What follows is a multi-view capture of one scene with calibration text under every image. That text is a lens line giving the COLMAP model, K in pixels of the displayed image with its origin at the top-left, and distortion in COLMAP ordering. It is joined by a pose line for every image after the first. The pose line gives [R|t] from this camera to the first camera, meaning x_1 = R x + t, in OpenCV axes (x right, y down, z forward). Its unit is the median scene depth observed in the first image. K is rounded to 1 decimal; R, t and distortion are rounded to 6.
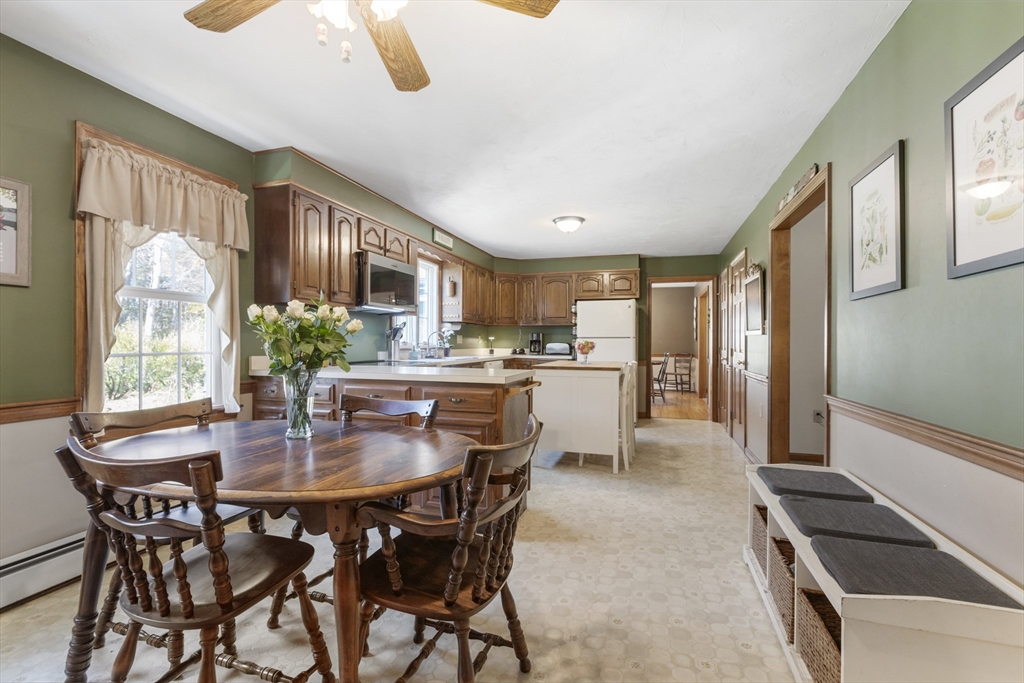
lens RADIAL K [[457.7, 0, 514.1], [0, 457.7, 341.4], [0, 0, 1]] dist [0.003084, -0.000682]
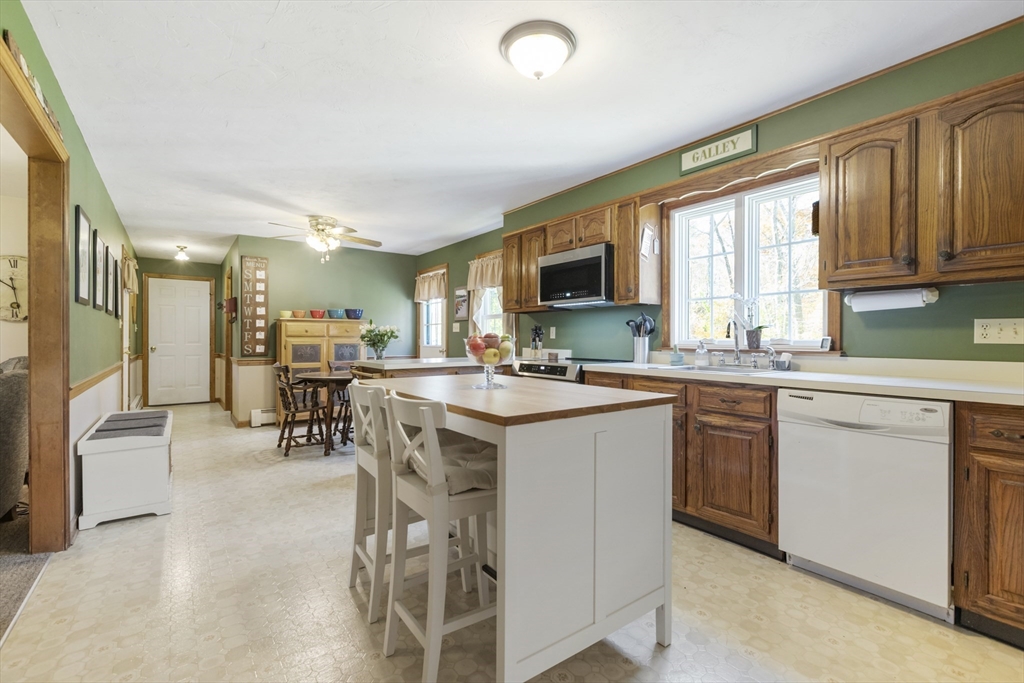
lens RADIAL K [[457.7, 0, 509.0], [0, 457.7, 340.0], [0, 0, 1]] dist [0.003084, -0.000682]
pose [[-0.601706, -0.003982, -0.798708, 0.357770], [-0.004783, 0.999988, -0.001382, 0.003857], [0.798703, 0.002989, -0.601718, 0.938050]]
